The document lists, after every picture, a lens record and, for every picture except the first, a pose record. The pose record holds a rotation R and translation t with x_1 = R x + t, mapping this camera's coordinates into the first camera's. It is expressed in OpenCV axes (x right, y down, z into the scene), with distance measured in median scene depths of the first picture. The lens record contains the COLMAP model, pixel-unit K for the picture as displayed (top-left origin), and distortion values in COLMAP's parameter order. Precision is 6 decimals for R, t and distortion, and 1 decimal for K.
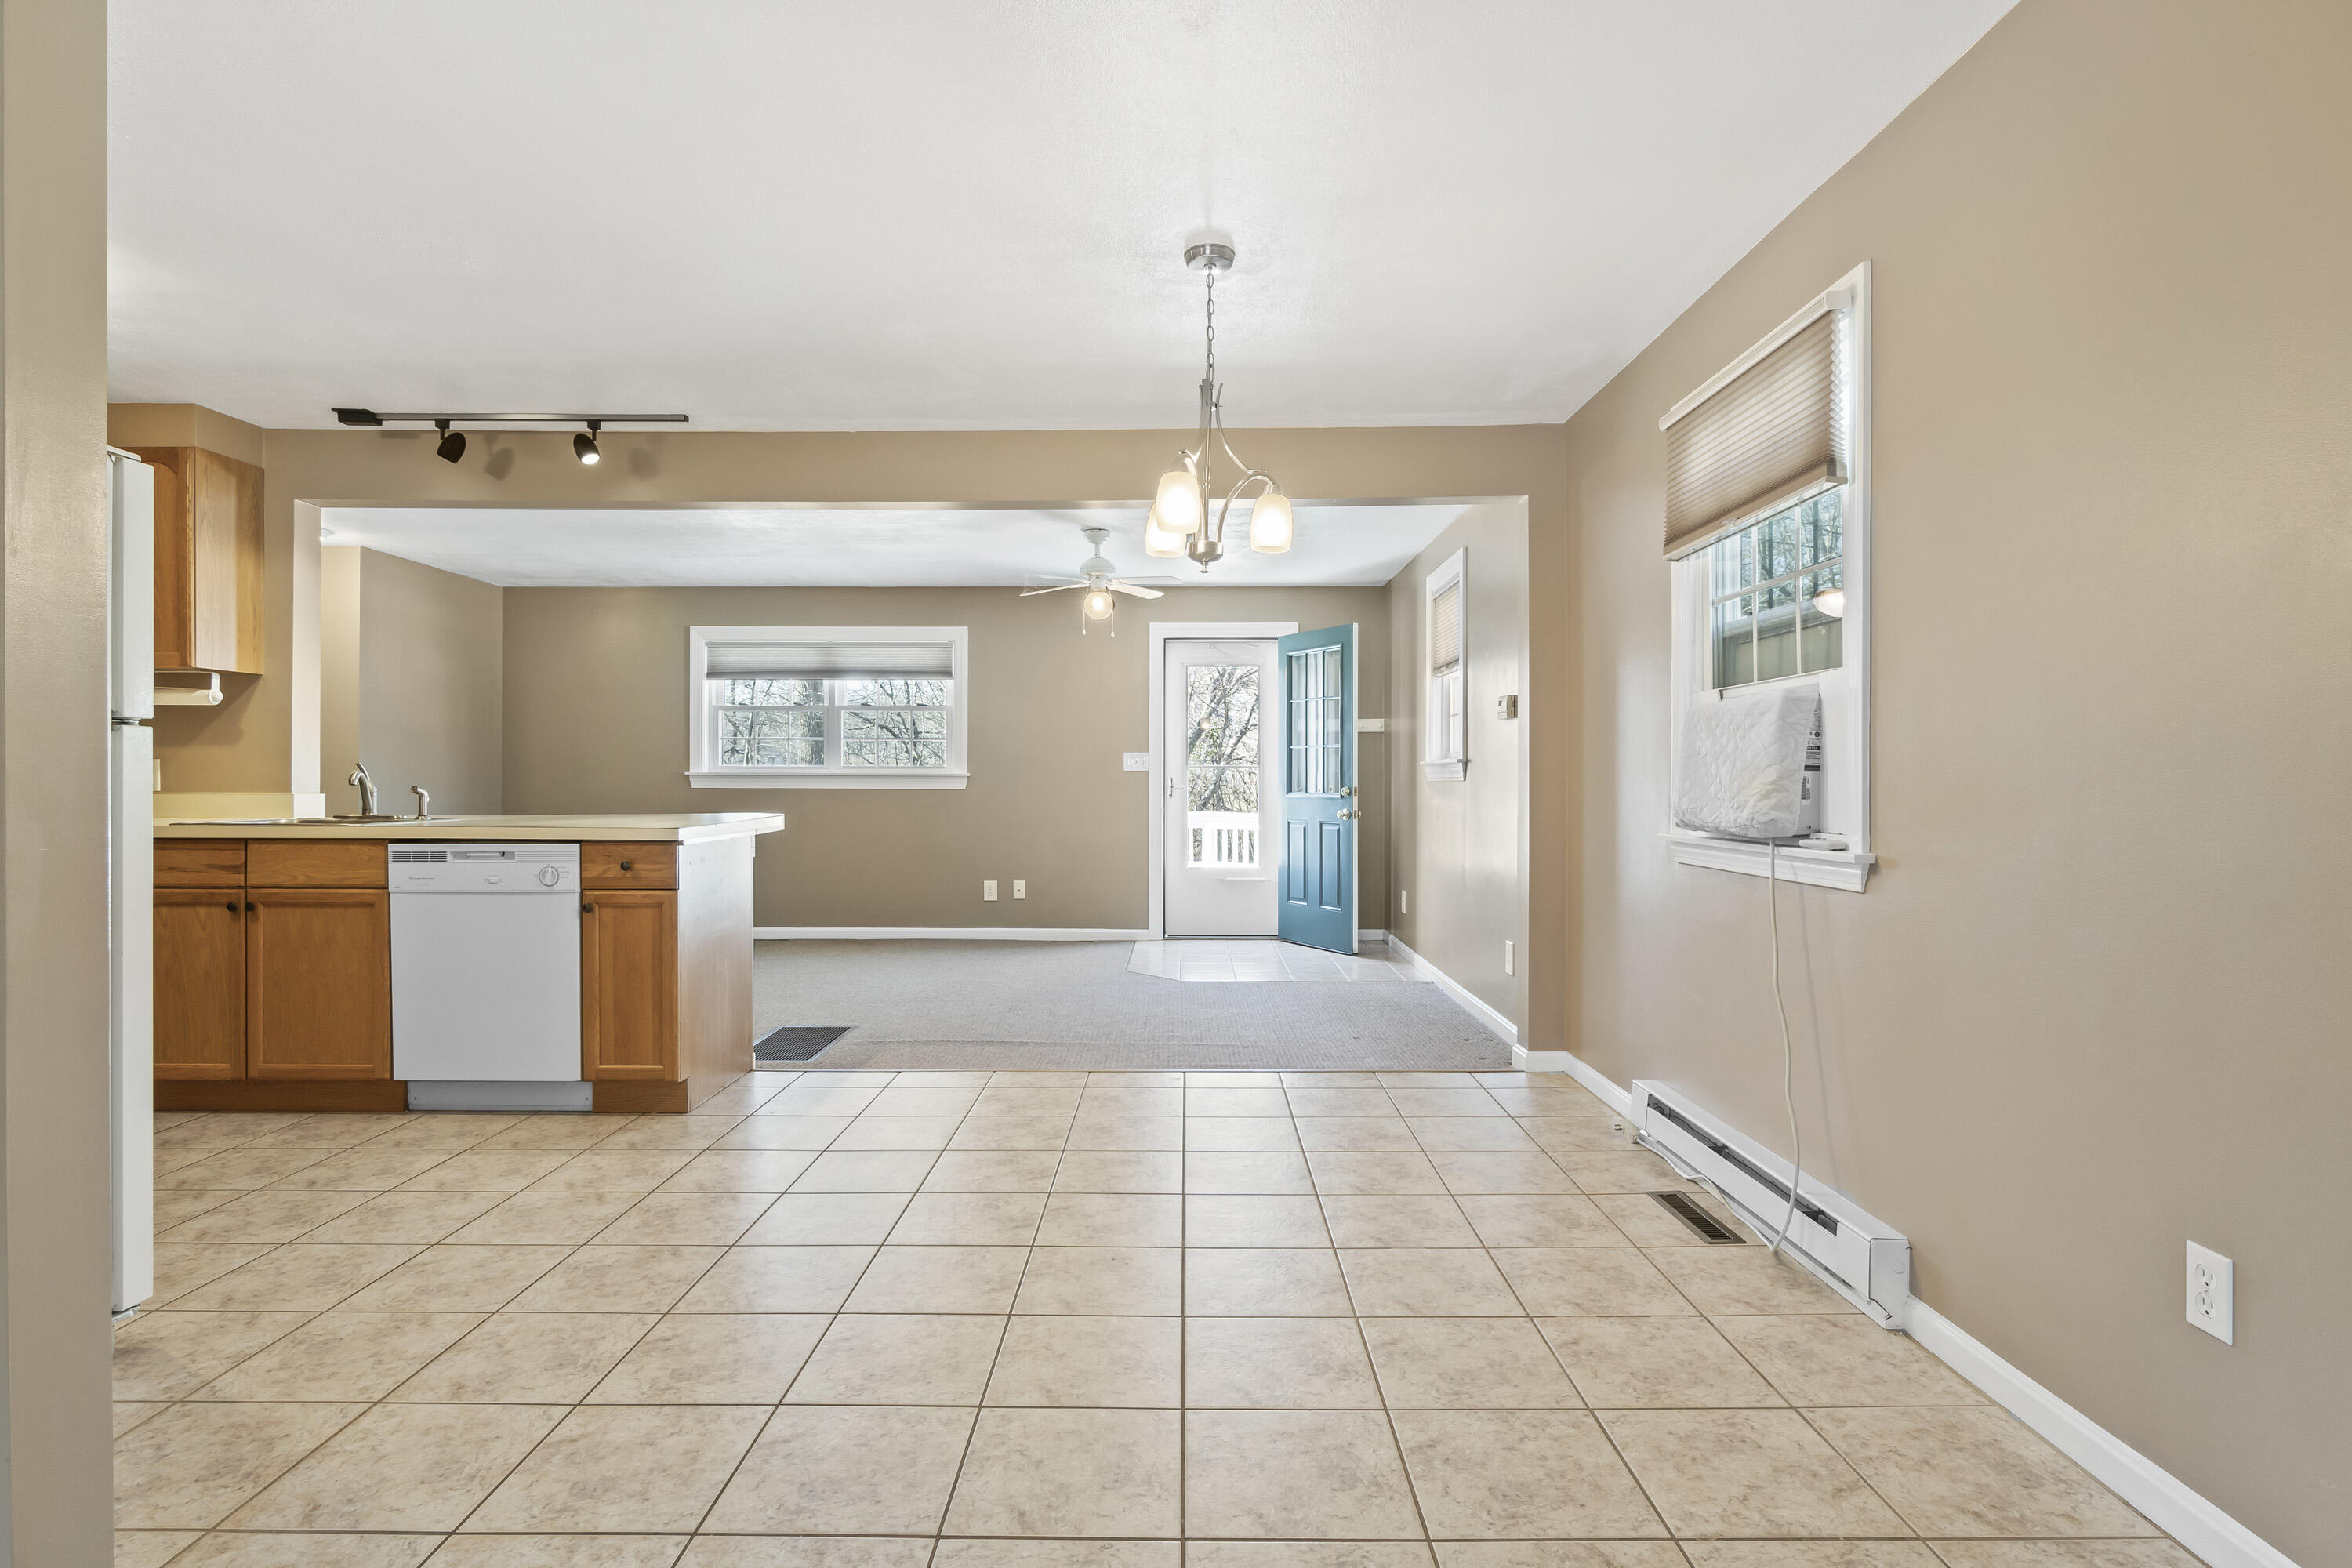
lens RADIAL K [[1219.0, 0, 1177.0], [0, 1219.0, 780.8], [0, 0, 1]] dist [-0.000193, -0.000020]
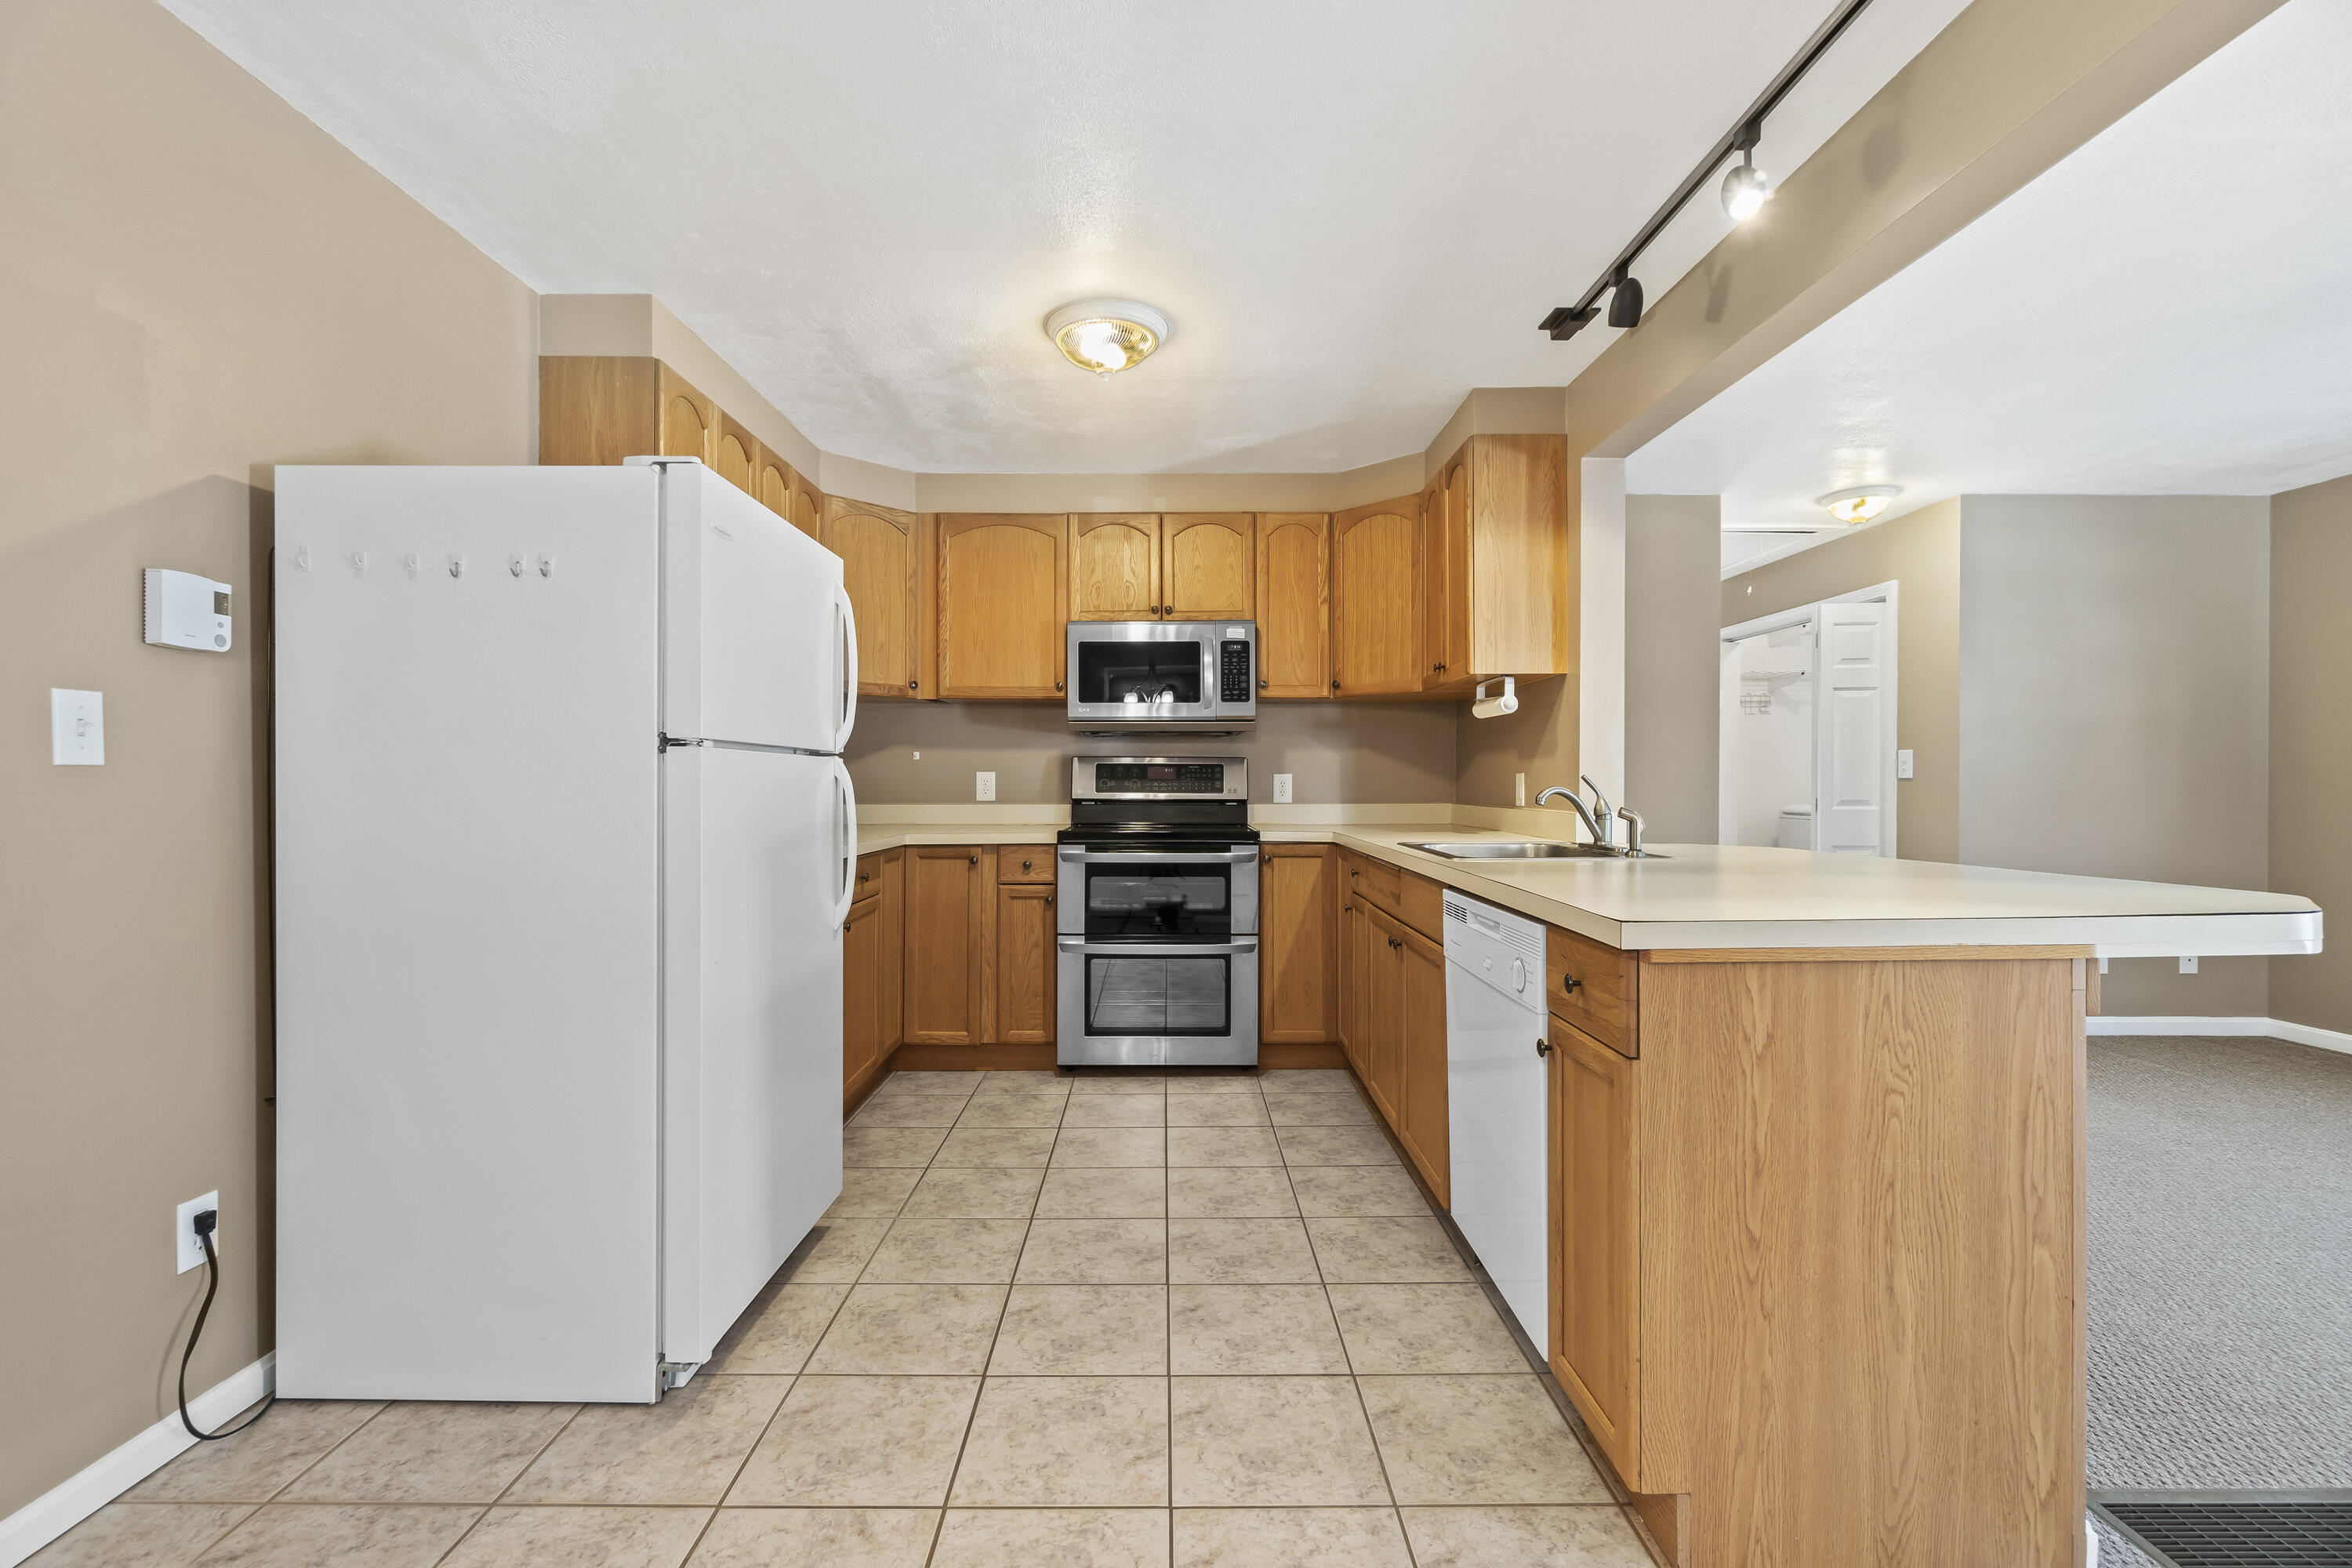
lens RADIAL K [[1016.9, 0, 1174.5], [0, 1016.9, 788.6], [0, 0, 1]] dist [-0.001955, 0.000505]
pose [[0.012355, 0.004323, -0.999914, -0.045280], [-0.002517, 0.999988, 0.004292, -0.011008], [0.999921, 0.002464, 0.012365, 0.898570]]
